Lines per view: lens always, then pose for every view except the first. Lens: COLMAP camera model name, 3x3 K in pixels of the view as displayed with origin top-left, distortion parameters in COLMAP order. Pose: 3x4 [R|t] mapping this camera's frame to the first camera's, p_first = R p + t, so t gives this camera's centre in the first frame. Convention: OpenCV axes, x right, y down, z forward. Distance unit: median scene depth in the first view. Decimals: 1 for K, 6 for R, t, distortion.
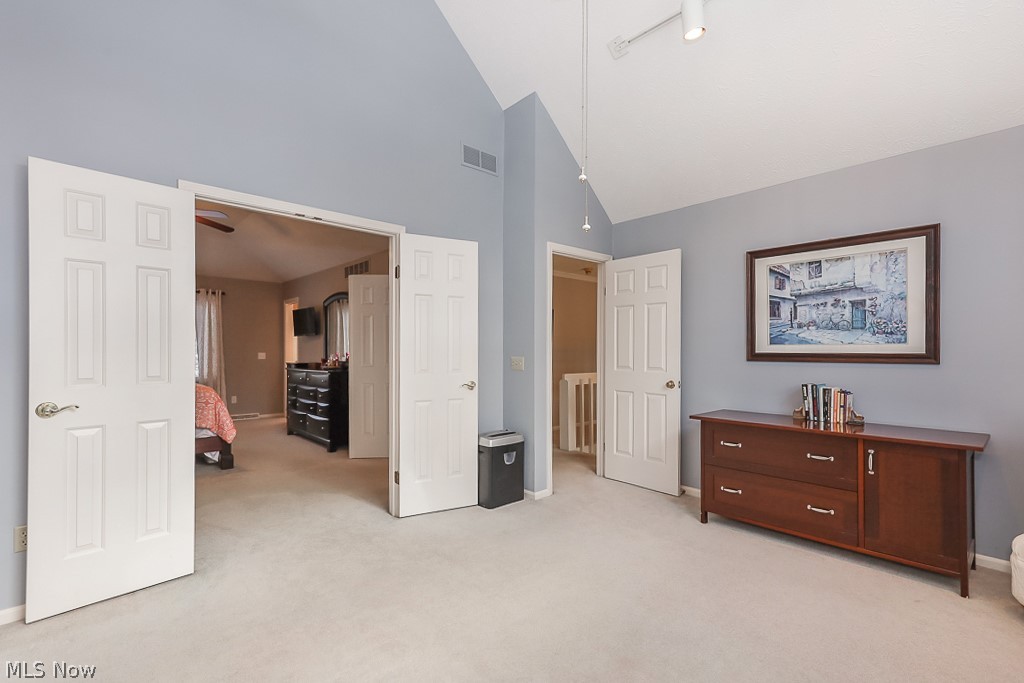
lens RADIAL K [[458.5, 0, 512.0], [0, 458.5, 341.5], [0, 0, 1]] dist [0.016581, -0.000158]
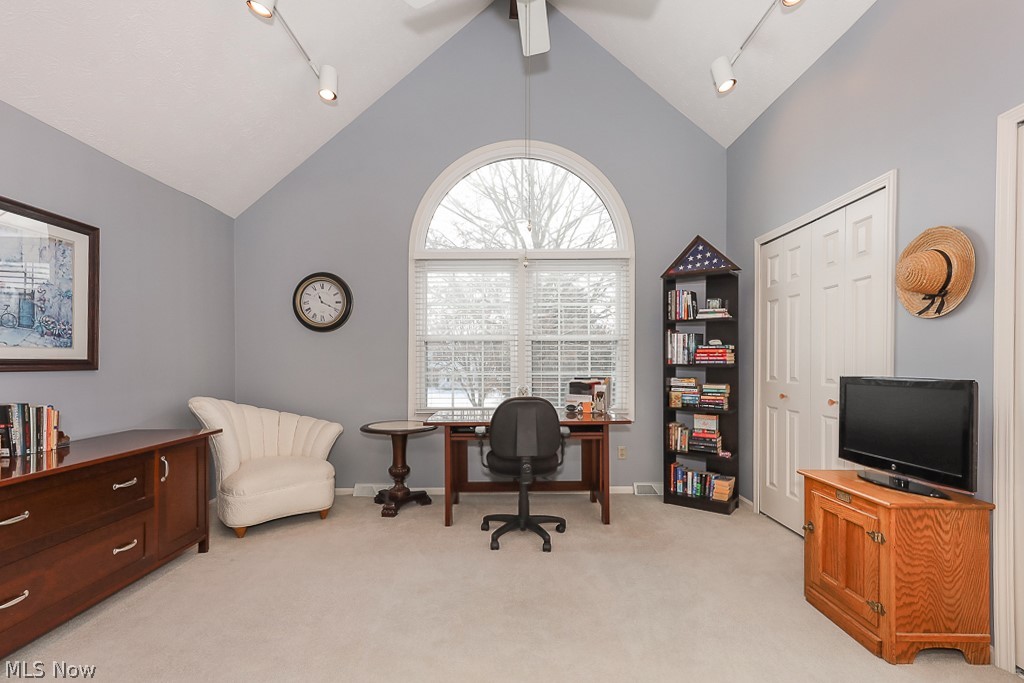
lens RADIAL K [[460.3, 0, 514.8], [0, 460.3, 362.5], [0, 0, 1]] dist [0.001108, 0.000020]
pose [[-0.729111, 0.005622, 0.684372, -0.375641], [-0.003475, 0.999923, -0.011917, 0.038860], [-0.684386, -0.011067, -0.729035, 1.043525]]
